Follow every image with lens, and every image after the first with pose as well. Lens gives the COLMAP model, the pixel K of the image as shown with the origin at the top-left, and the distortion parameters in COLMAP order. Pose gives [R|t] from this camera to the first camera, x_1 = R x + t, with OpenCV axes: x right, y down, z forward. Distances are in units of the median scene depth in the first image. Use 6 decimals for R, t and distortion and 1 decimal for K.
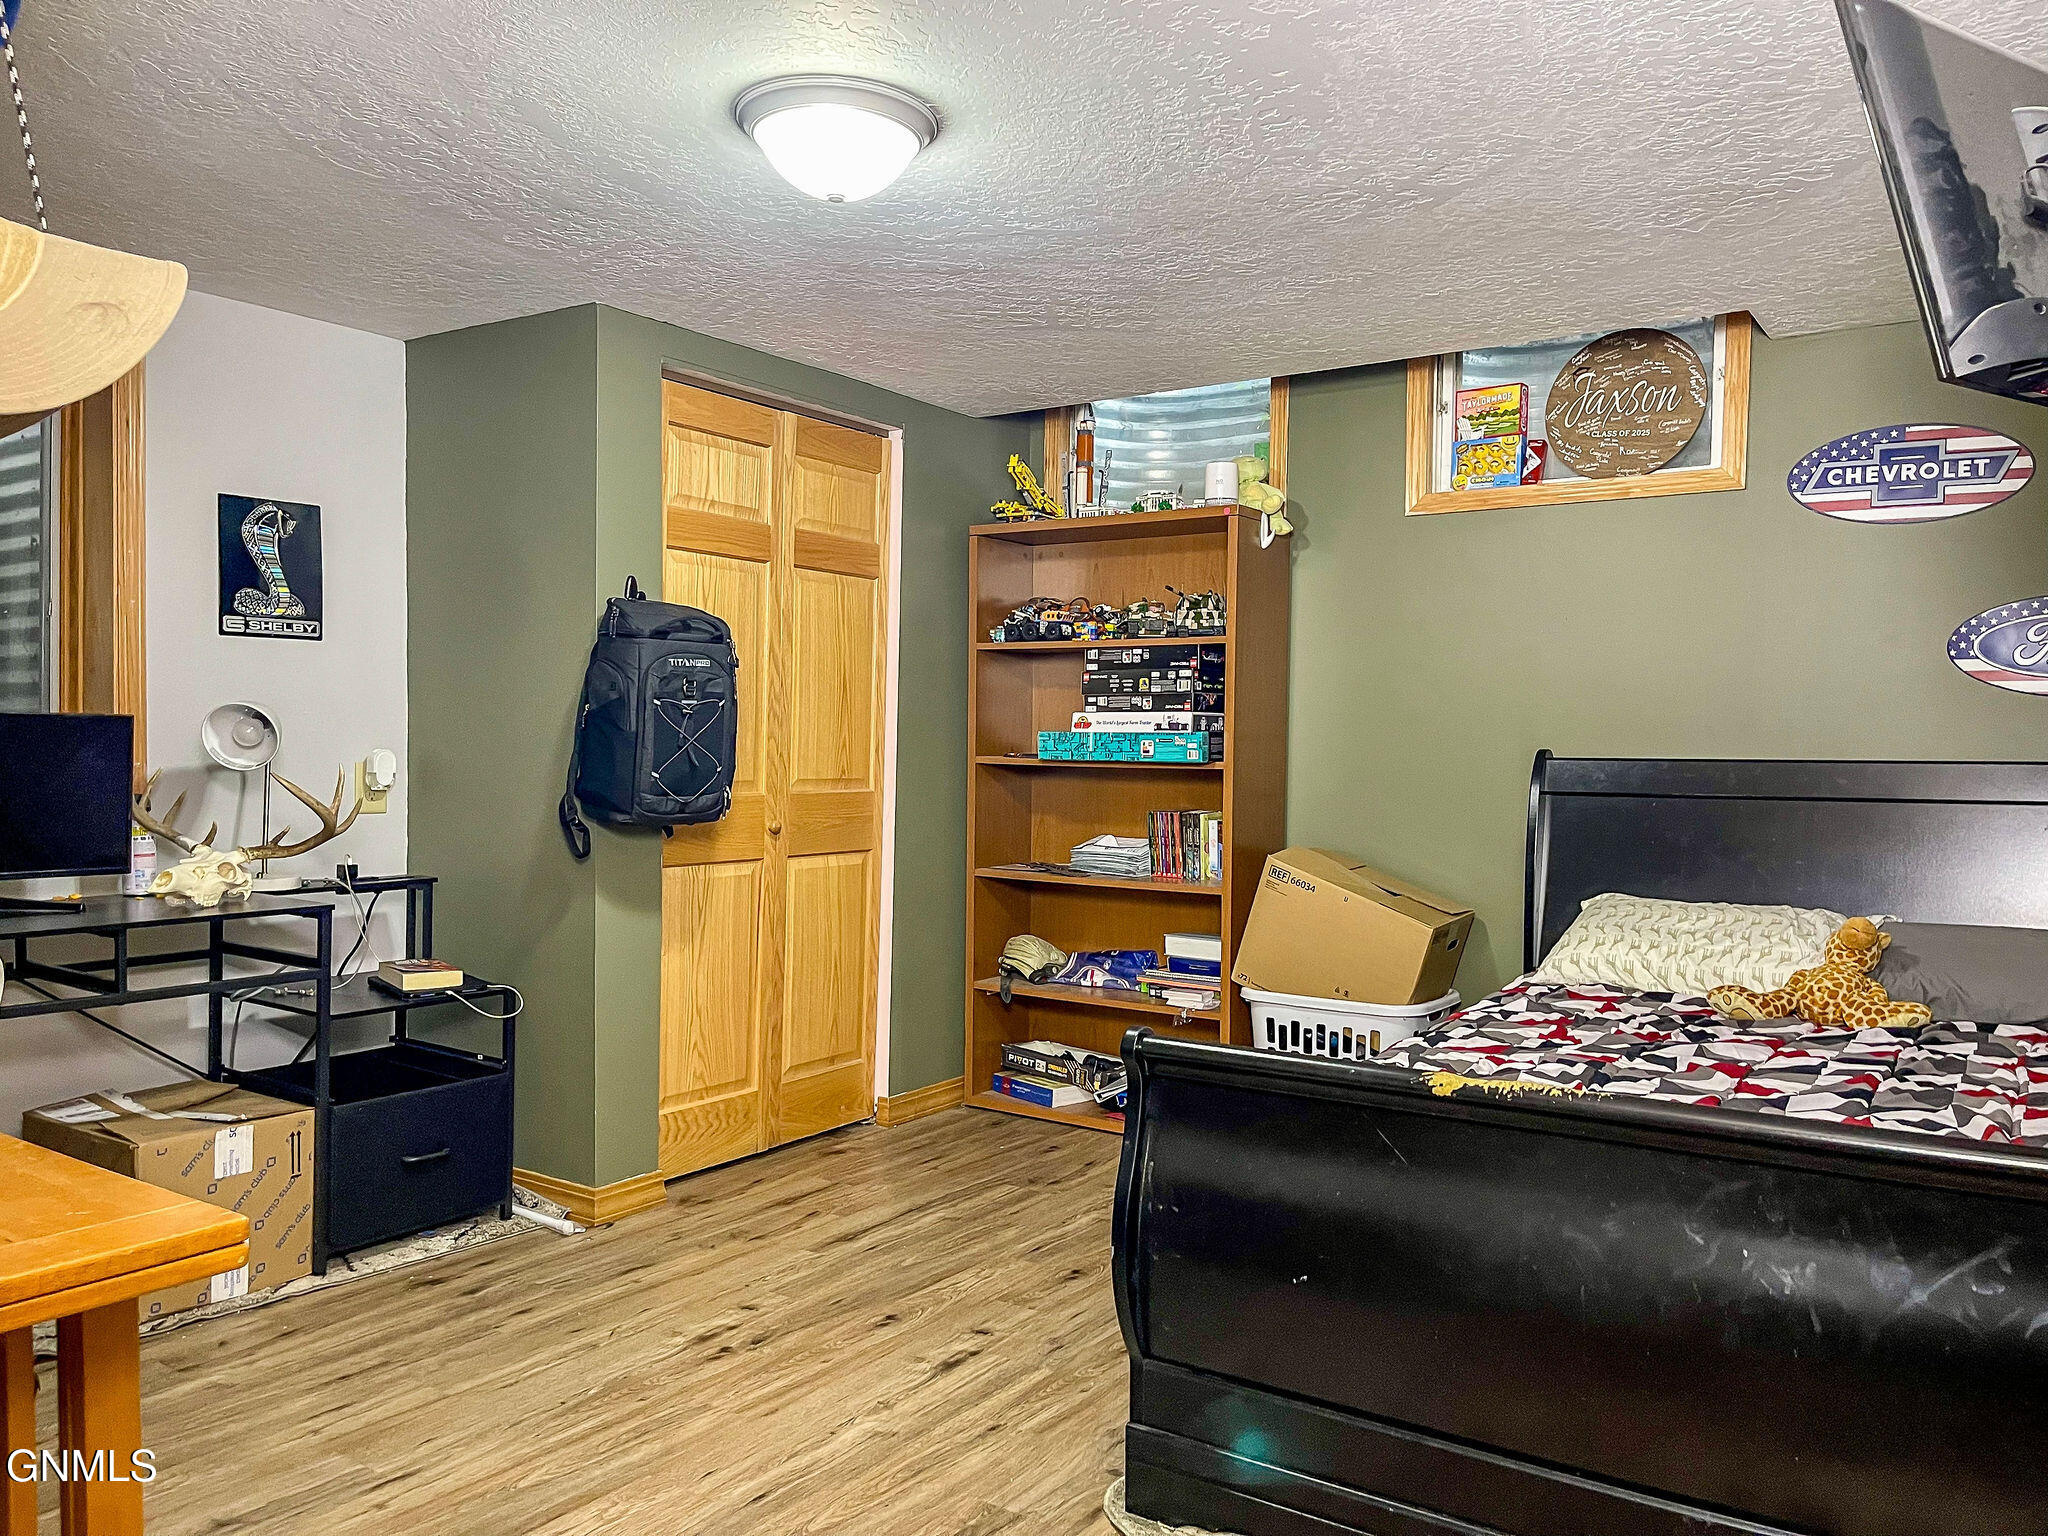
lens RADIAL K [[1556.8, 0, 1026.4], [0, 1556.8, 813.4], [0, 0, 1]] dist [0.031218, -0.002618]
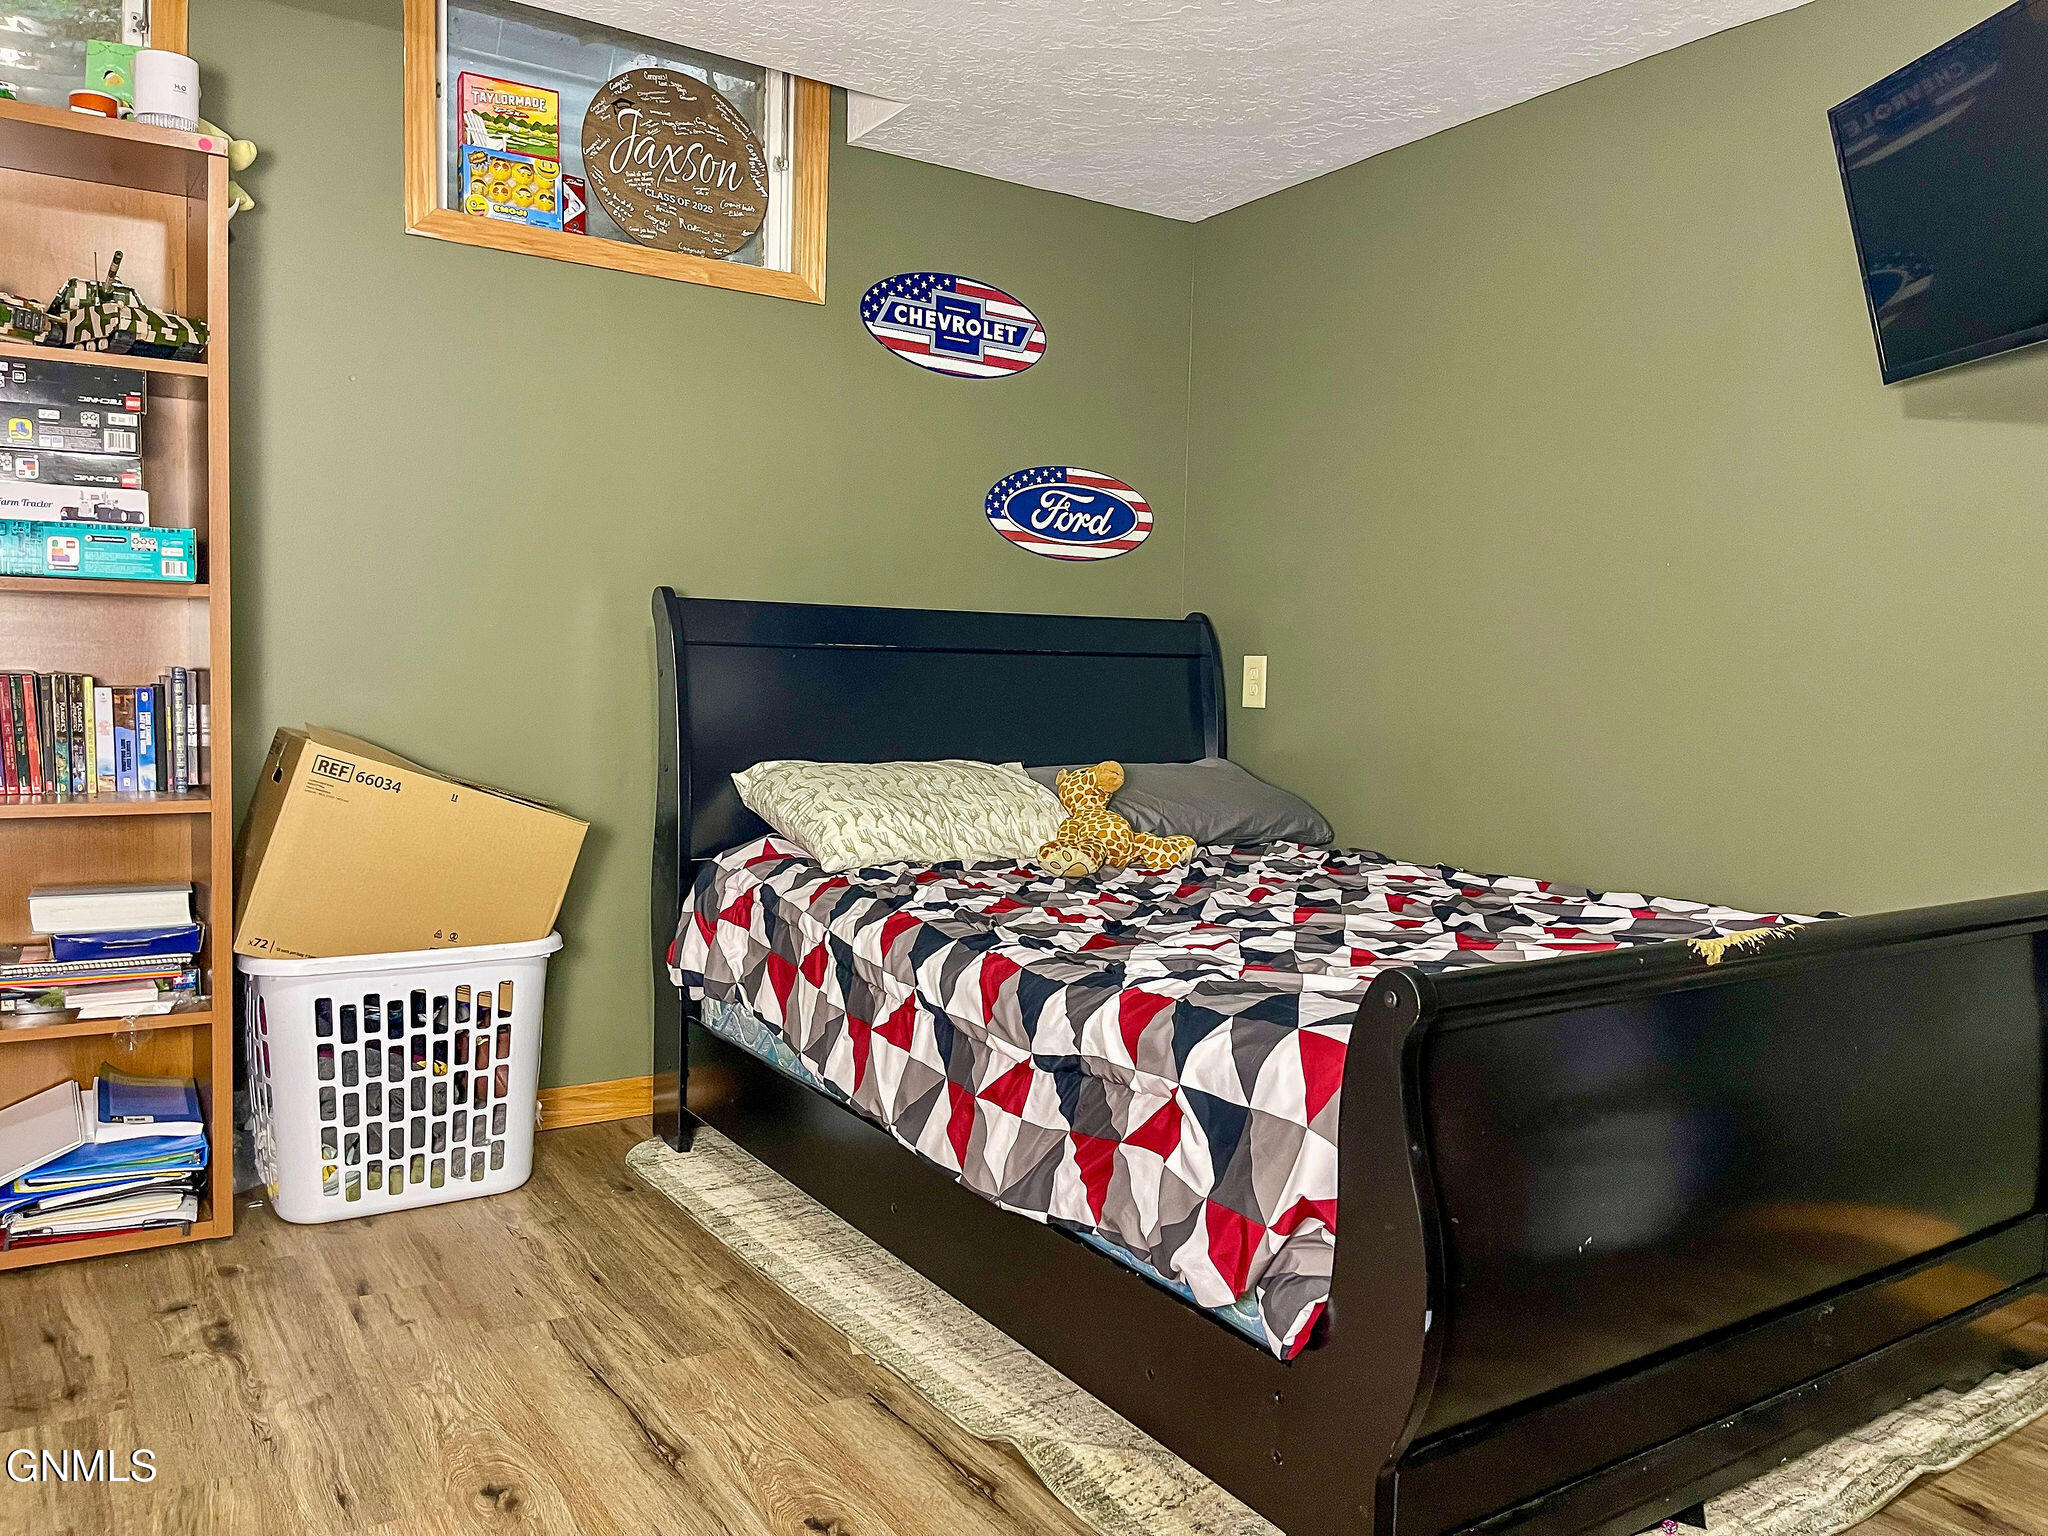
lens RADIAL K [[1556.8, 0, 1026.4], [0, 1556.8, 813.4], [0, 0, 1]] dist [0.031218, -0.002618]
pose [[0.362634, -0.084916, 0.928055, -0.368068], [0.023969, 0.996360, 0.081800, 0.013596], [-0.931623, -0.007419, 0.363350, 0.580297]]
